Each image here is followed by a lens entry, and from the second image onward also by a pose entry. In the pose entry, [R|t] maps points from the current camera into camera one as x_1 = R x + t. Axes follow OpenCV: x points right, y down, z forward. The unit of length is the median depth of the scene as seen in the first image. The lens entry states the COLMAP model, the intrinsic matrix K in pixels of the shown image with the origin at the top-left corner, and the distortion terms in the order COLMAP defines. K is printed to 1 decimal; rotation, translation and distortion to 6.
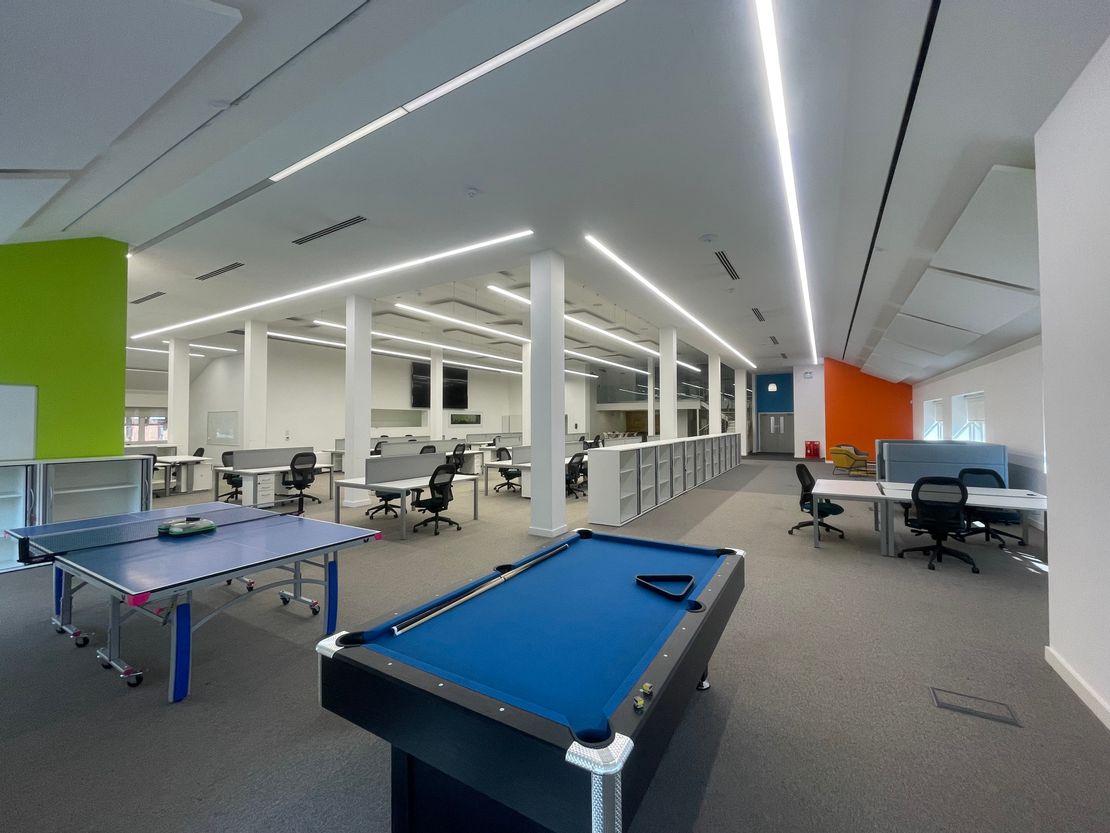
lens RADIAL K [[450.9, 0, 553.5], [0, 450.9, 414.2], [0, 0, 1]] dist [-0.007036, 0.000004]
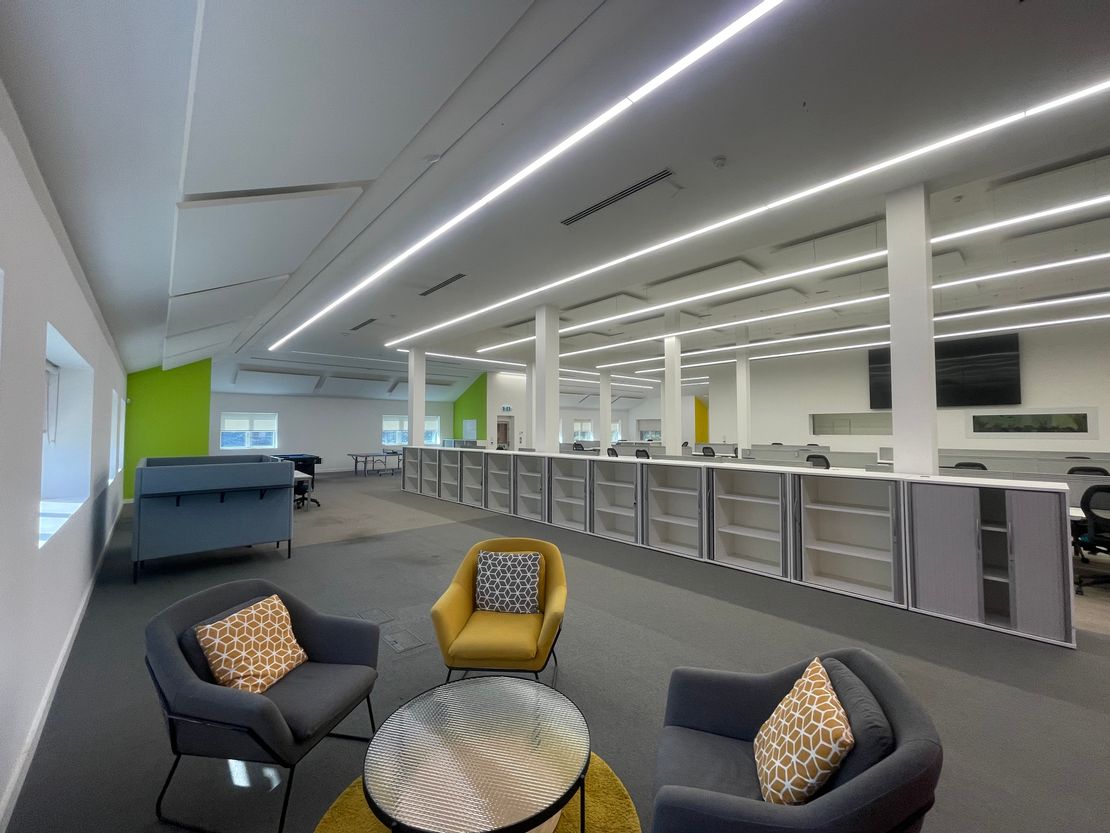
lens RADIAL K [[450.9, 0, 552.5], [0, 450.9, 417.8], [0, 0, 1]] dist [-0.007036, 0.000004]
pose [[-0.295788, -0.021906, -0.955002, 0.570312], [0.021300, 0.999337, -0.029520, 0.009410], [0.955016, -0.029074, -0.295125, 0.732982]]
